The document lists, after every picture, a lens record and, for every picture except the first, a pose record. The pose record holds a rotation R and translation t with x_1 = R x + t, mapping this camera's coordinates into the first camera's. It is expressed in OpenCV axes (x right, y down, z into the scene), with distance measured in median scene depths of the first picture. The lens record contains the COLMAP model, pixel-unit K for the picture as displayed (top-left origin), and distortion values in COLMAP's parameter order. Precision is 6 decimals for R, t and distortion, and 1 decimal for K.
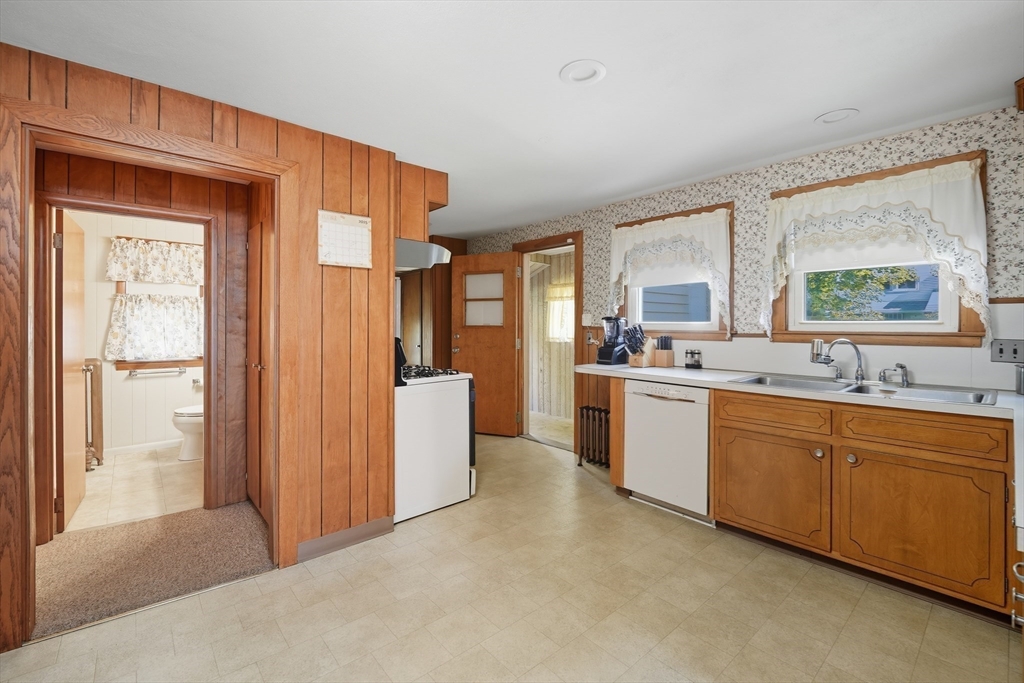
lens RADIAL K [[426.9, 0, 509.1], [0, 426.9, 327.2], [0, 0, 1]] dist [-0.001330, -0.004018]
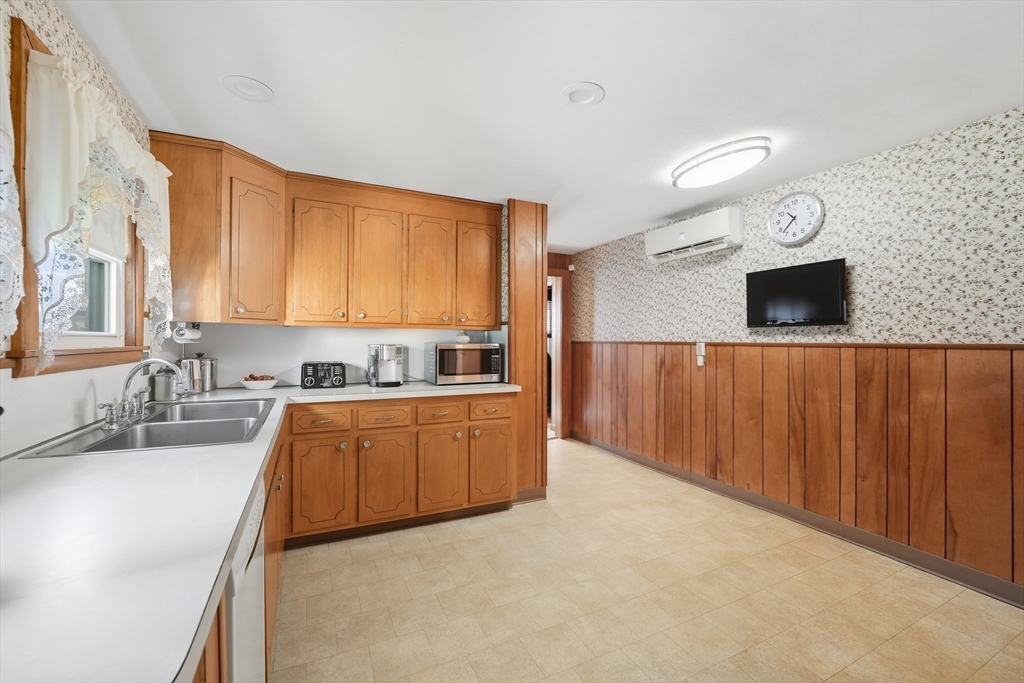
lens RADIAL K [[426.9, 0, 512.4], [0, 426.9, 342.3], [0, 0, 1]] dist [-0.001330, -0.004018]
pose [[-0.968383, -0.005696, 0.249401, 0.035941], [-0.004273, 0.999971, 0.006248, -0.003572], [-0.249430, 0.004985, -0.968380, 1.007503]]
